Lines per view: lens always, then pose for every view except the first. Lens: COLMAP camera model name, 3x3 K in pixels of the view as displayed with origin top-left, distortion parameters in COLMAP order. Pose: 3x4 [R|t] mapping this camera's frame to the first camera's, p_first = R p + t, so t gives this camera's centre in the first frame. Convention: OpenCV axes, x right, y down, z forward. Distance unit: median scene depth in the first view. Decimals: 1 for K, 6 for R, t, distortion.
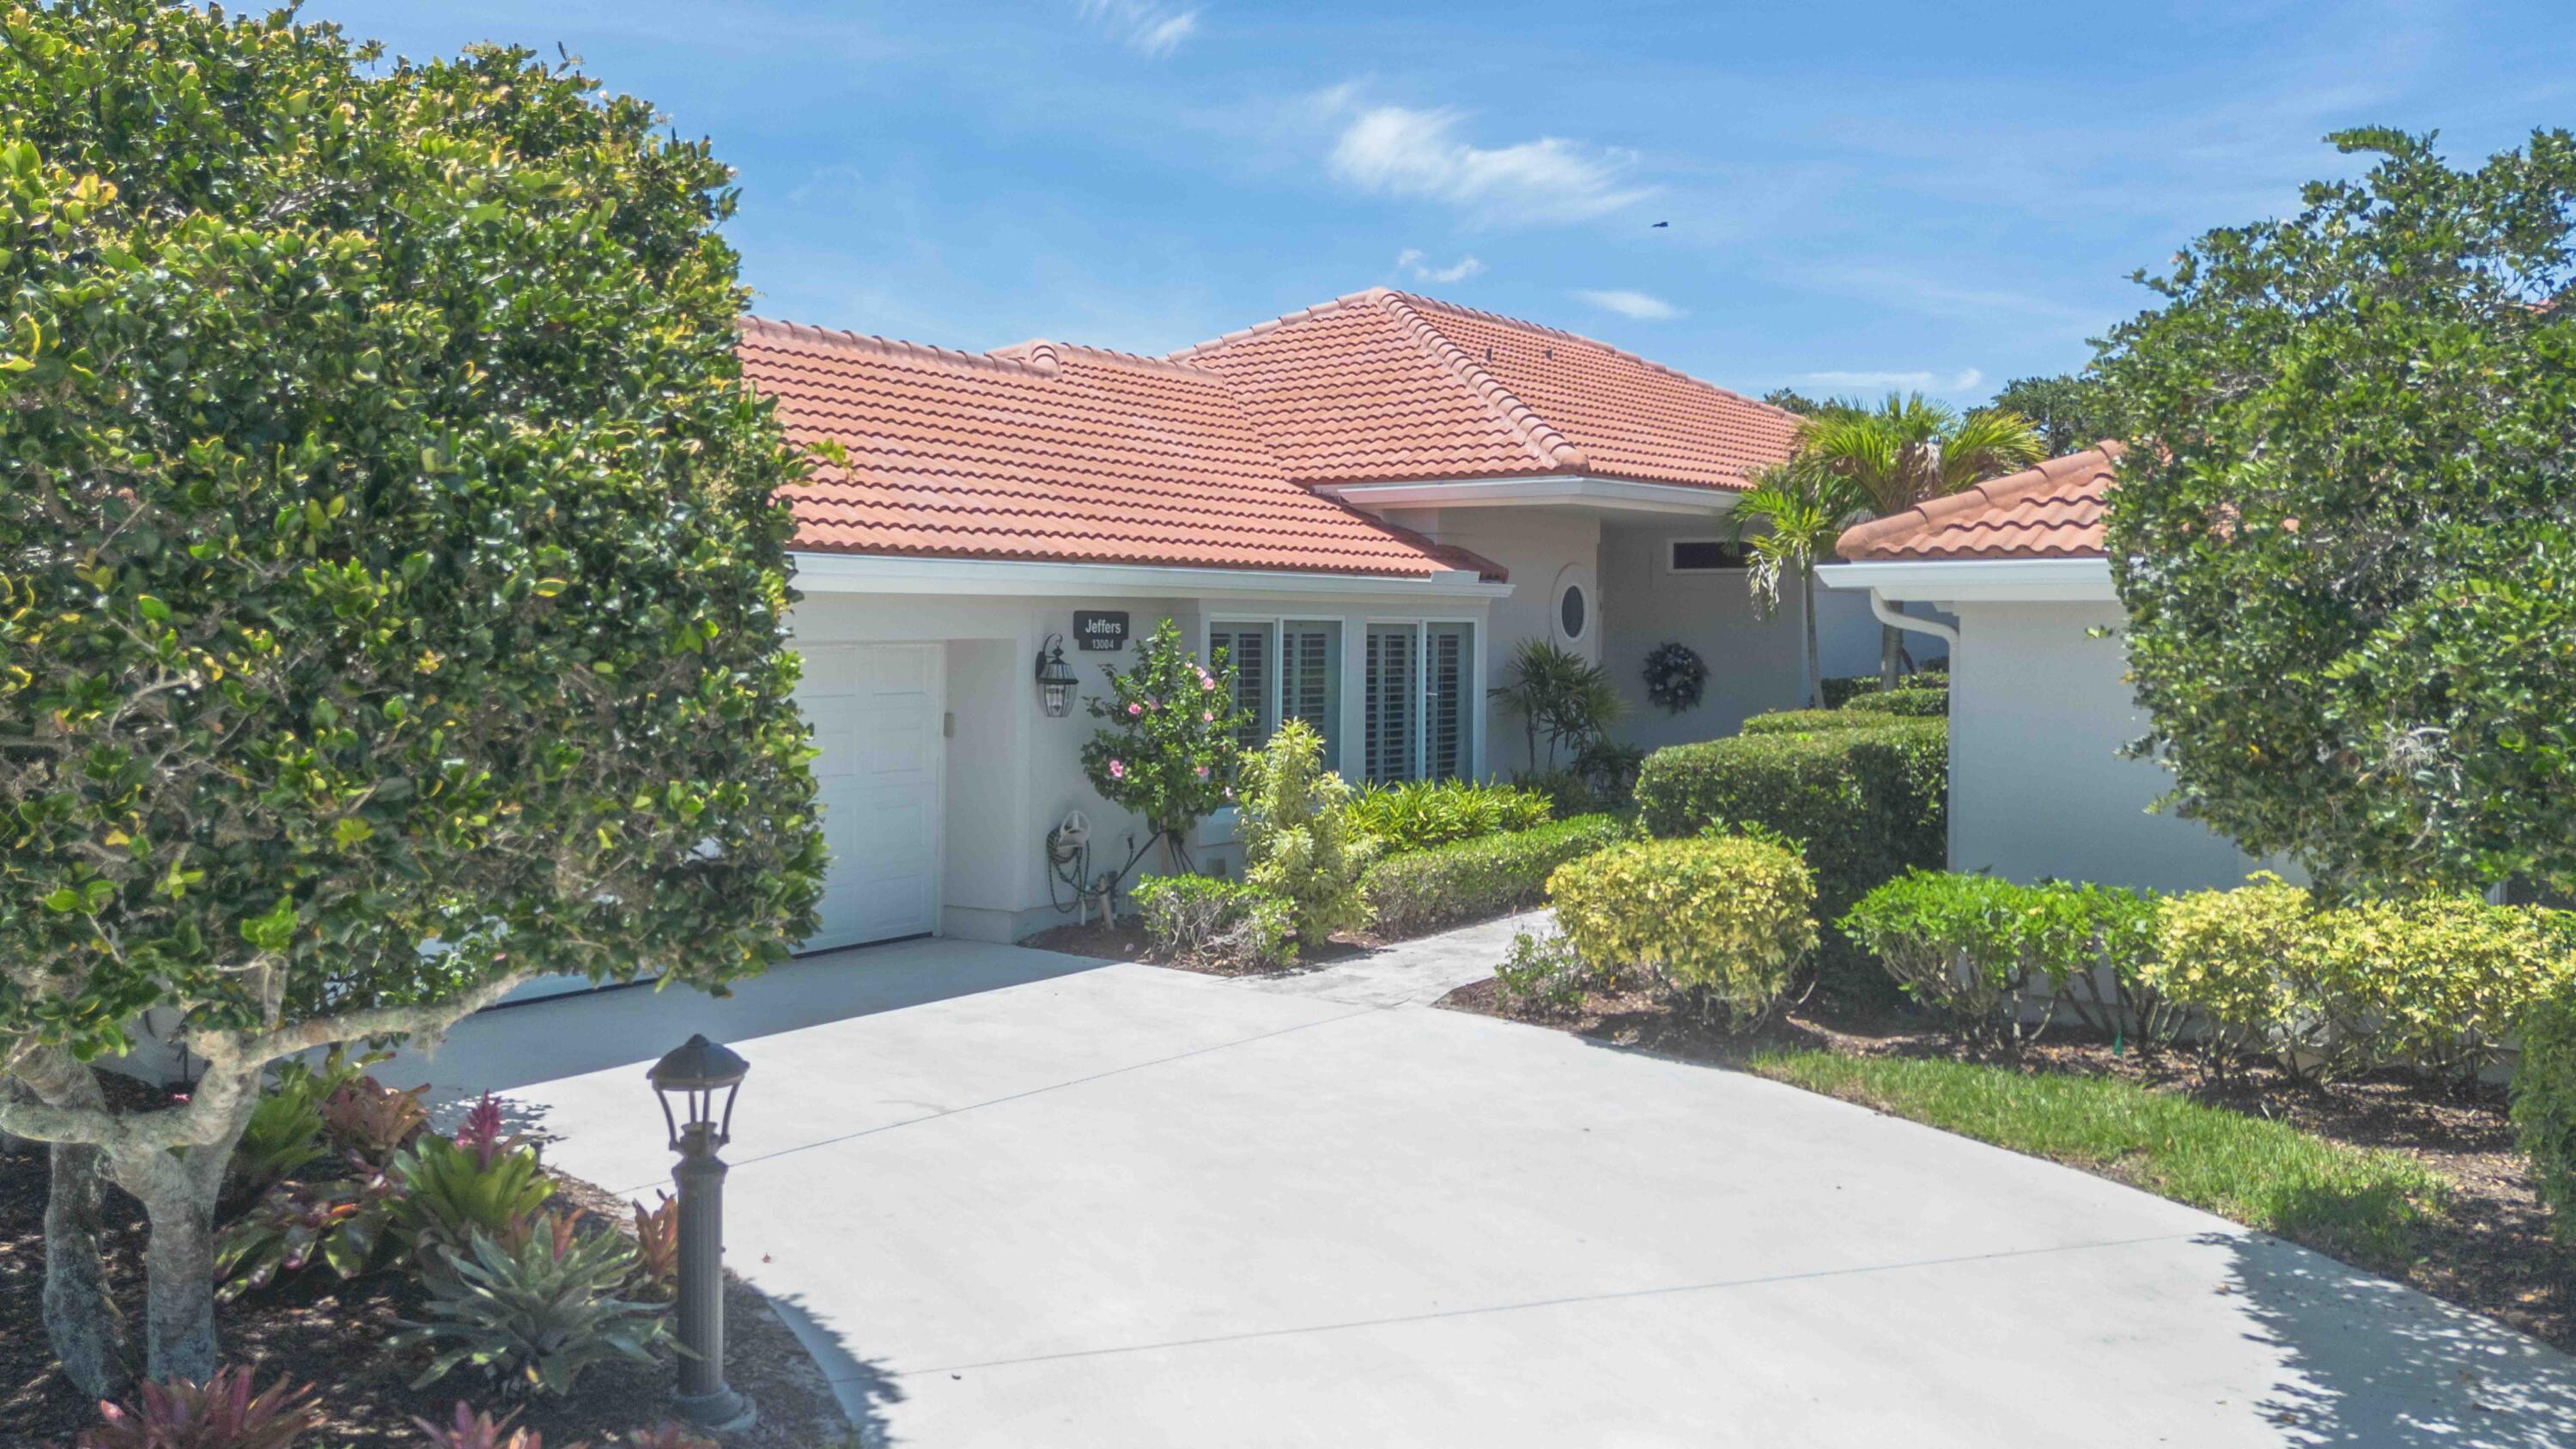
lens RADIAL K [[1800.5, 0, 1288.0], [0, 1800.5, 724.5], [0, 0, 1]] dist [-0.036207, -0.001007]
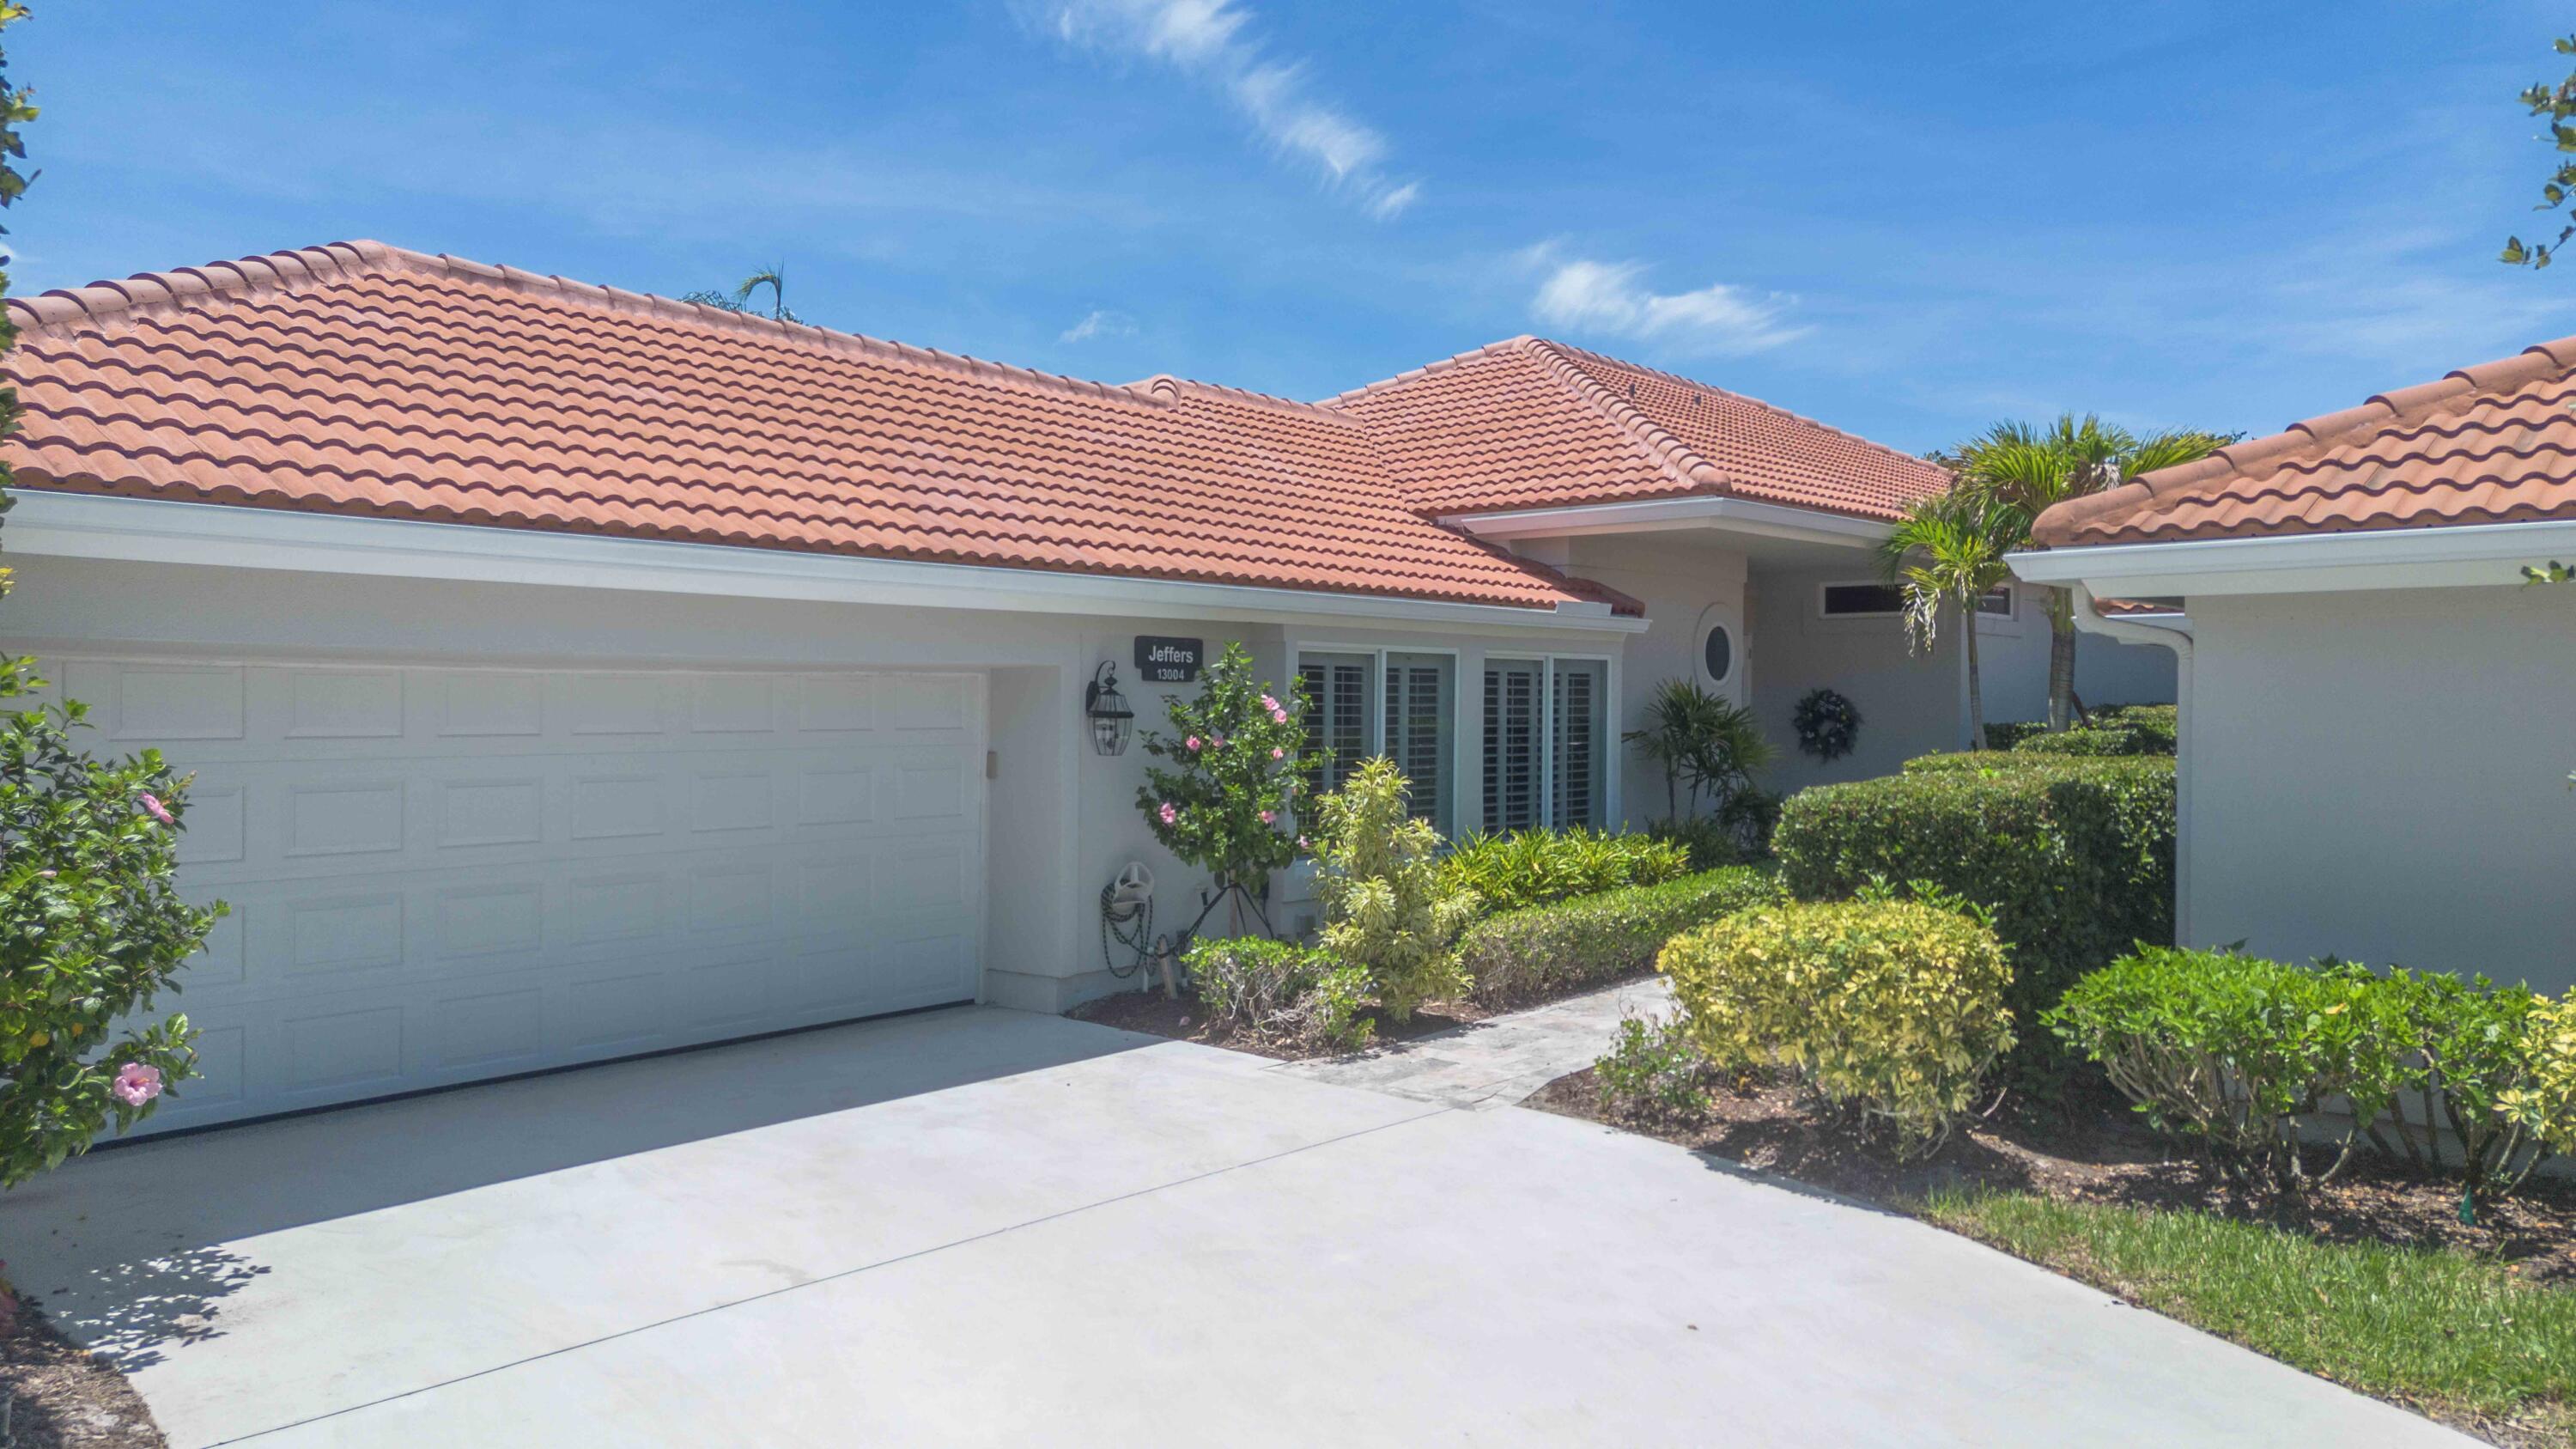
lens RADIAL K [[1783.5, 0, 1343.0], [0, 1783.5, 770.7], [0, 0, 1]] dist [0.001796, 0.001745]
pose [[0.998614, -0.000239, -0.052637, 0.034607], [0.000128, 0.999998, -0.002114, 0.005827], [0.052638, 0.002104, 0.998611, 0.155403]]
